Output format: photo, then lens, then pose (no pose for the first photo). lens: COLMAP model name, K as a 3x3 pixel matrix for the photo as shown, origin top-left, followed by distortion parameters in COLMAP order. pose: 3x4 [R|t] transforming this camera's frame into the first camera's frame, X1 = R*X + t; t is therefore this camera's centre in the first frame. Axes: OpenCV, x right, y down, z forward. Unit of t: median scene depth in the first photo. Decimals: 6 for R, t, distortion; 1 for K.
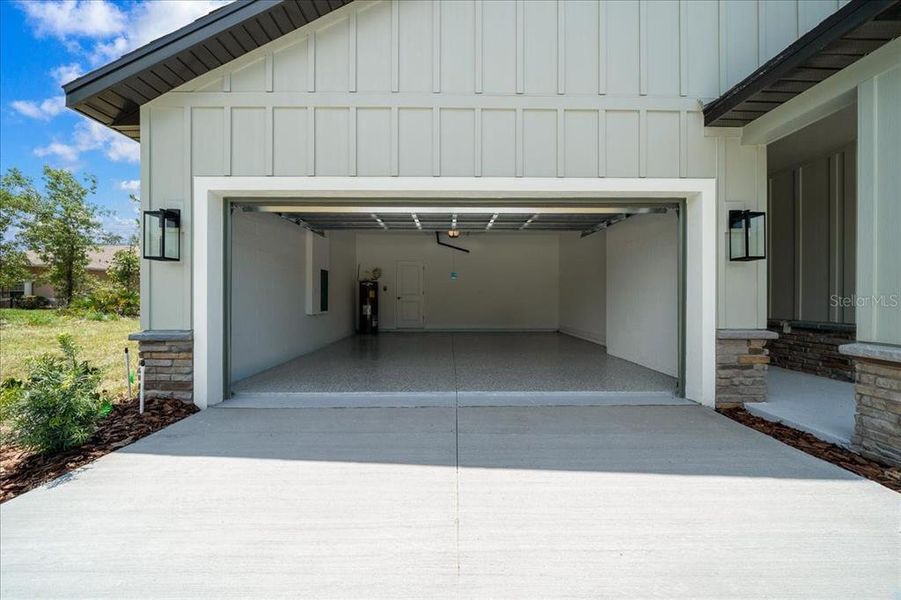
lens RADIAL K [[312.3, 0, 450.6], [0, 312.3, 297.6], [0, 0, 1]] dist [-0.005002, -0.000058]
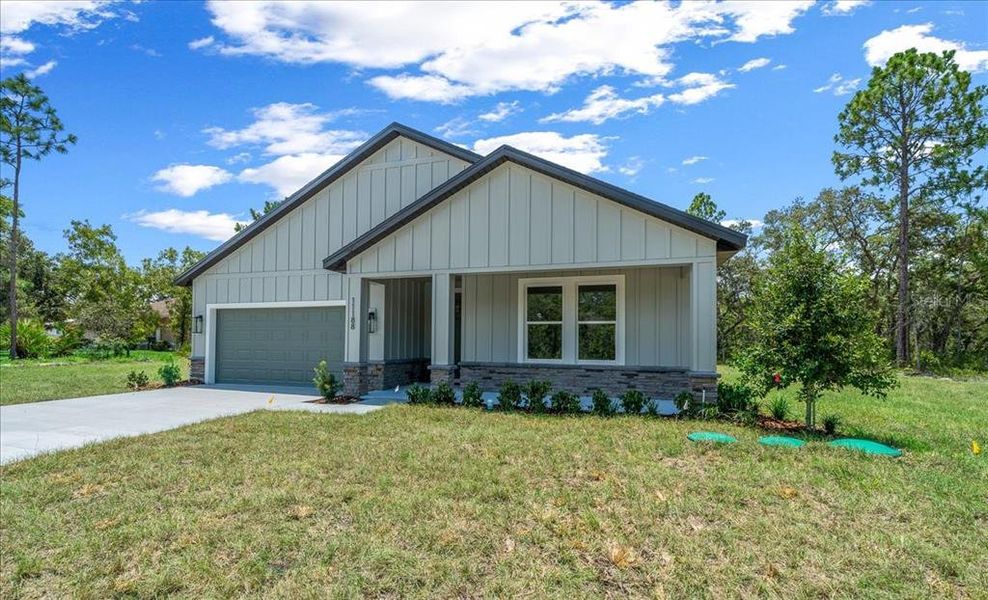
lens RADIAL K [[445.2, 0, 471.0], [0, 445.2, 334.3], [0, 0, 1]] dist [-0.006821, -0.000956]
pose [[0.948762, 0.002242, -0.315983, 2.770197], [-0.009079, 0.999755, -0.020167, -0.039669], [0.315860, 0.022002, 0.948551, -2.097203]]
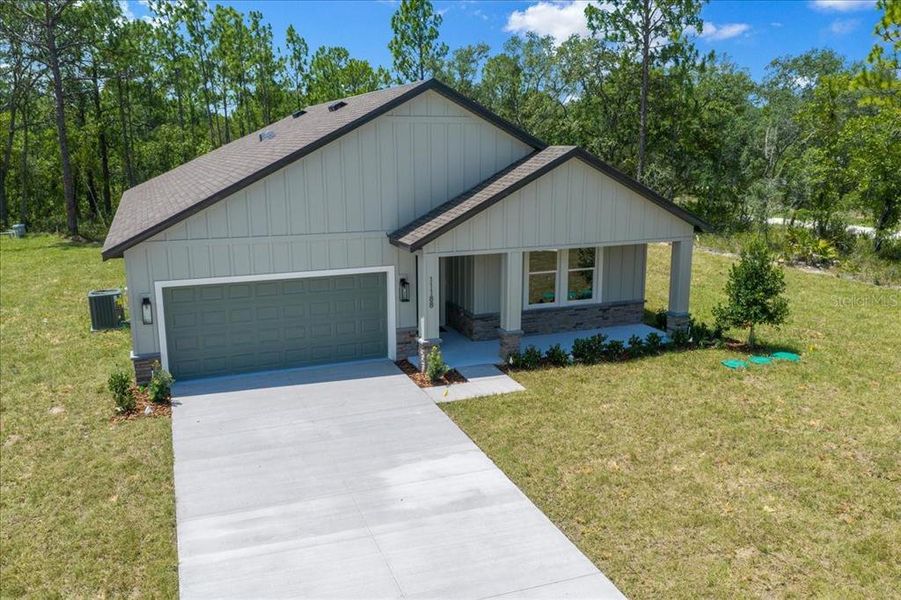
lens RADIAL K [[768.6, 0, 460.5], [0, 768.6, 270.4], [0, 0, 1]] dist [0.005113, 0.004068]
pose [[0.927662, -0.065870, 0.367565, -0.809879], [0.003521, 0.985819, 0.167778, -1.314678], [-0.373404, -0.154347, 0.914739, -4.468035]]
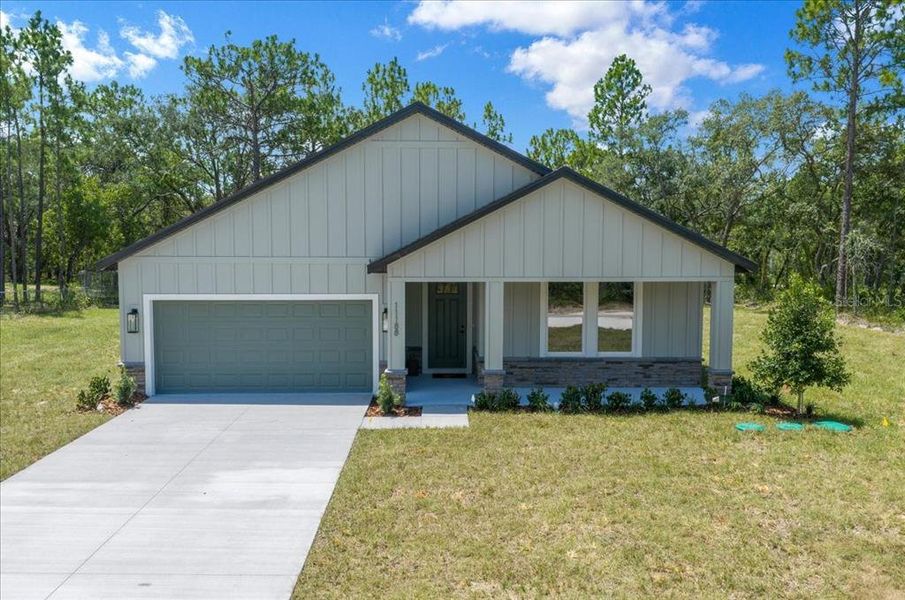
lens RADIAL K [[818.0, 0, 455.1], [0, 818.0, 307.2], [0, 0, 1]] dist [0.005165, 0.001552]
pose [[0.999800, 0.000184, 0.020011, 1.283573], [-0.001868, 0.996449, 0.084173, -0.782916], [-0.019925, -0.084193, 0.996250, -4.852542]]
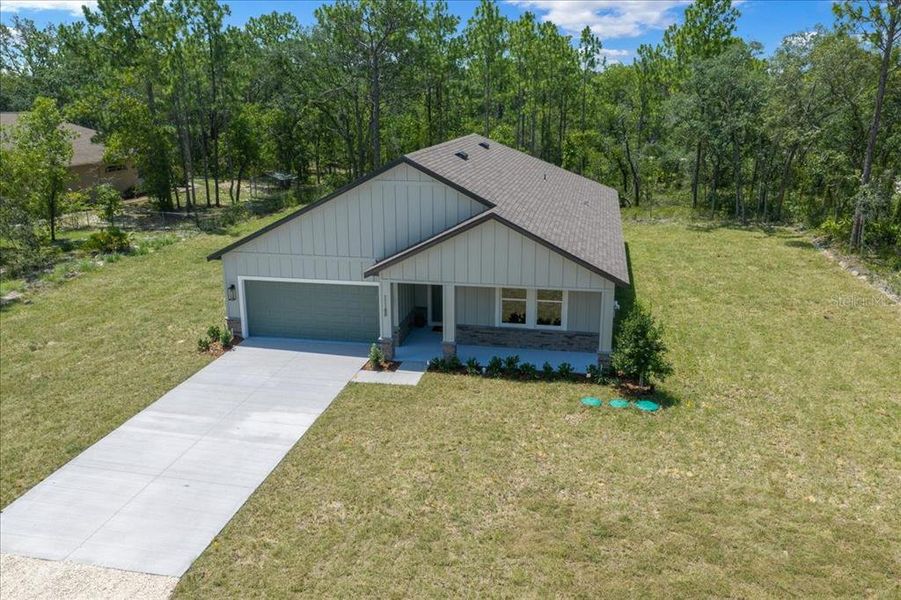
lens RADIAL K [[768.6, 0, 450.6], [0, 768.6, 307.5], [0, 0, 1]] dist [0.005113, 0.004068]
pose [[0.979208, 0.053200, -0.195761, 3.187949], [0.003064, 0.961012, 0.276491, -2.392194], [0.202838, -0.271342, 0.940867, -6.649024]]
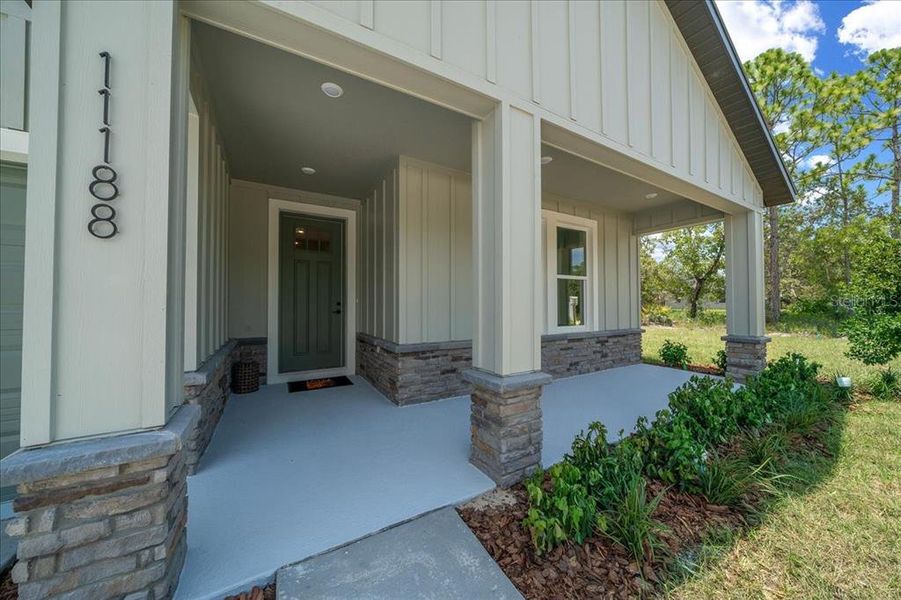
lens RADIAL K [[312.3, 0, 454.7], [0, 312.3, 298.7], [0, 0, 1]] dist [-0.005002, -0.000058]
pose [[0.863516, 0.005175, 0.504295, 1.173617], [0.003071, 0.999875, -0.015520, -0.053844], [-0.504312, 0.014951, 0.863392, 0.074908]]
